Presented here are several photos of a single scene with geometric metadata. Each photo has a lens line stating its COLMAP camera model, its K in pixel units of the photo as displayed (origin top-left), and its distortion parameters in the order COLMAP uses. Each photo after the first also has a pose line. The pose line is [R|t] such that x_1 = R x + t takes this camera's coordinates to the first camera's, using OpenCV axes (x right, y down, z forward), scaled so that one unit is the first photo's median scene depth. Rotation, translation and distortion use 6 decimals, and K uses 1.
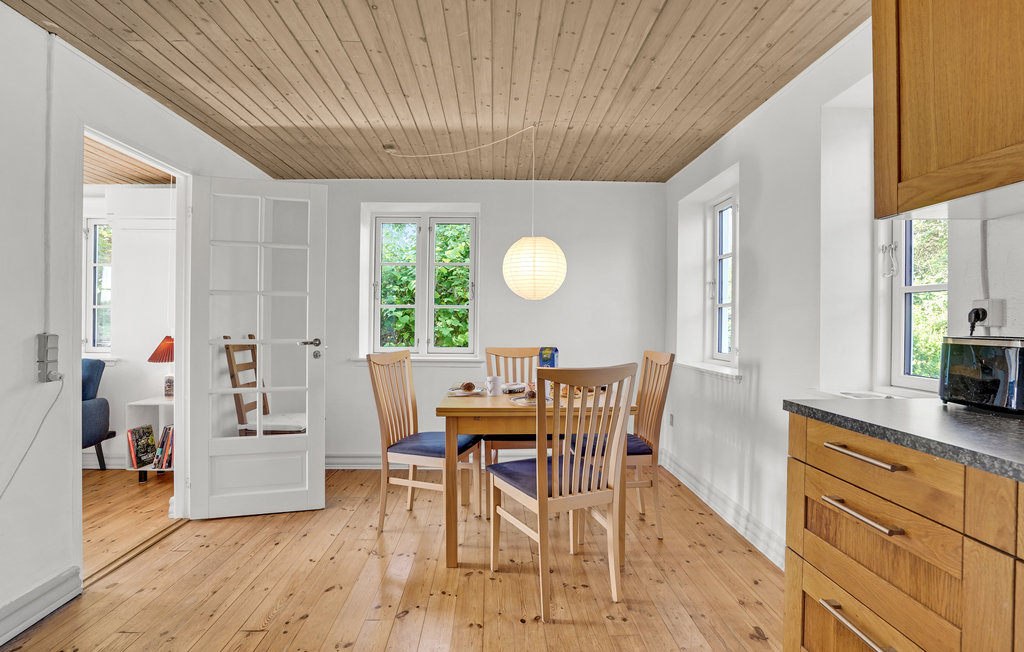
lens RADIAL K [[483.8, 0, 512.0], [0, 483.8, 326.0], [0, 0, 1]] dist [0.000968, 0.000080]
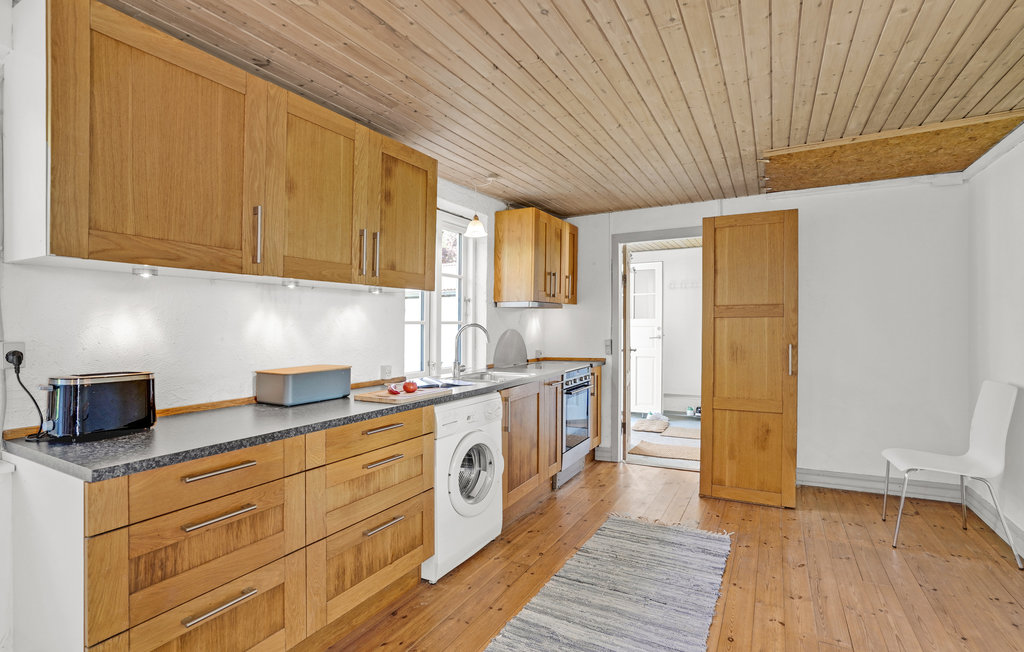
lens RADIAL K [[483.8, 0, 512.0], [0, 483.8, 326.0], [0, 0, 1]] dist [0.000968, 0.000080]
pose [[-0.869733, -0.020954, 0.493078, -0.527992], [-0.016715, 0.999776, 0.013004, -0.132666], [-0.493240, 0.003068, -0.869888, 1.621452]]
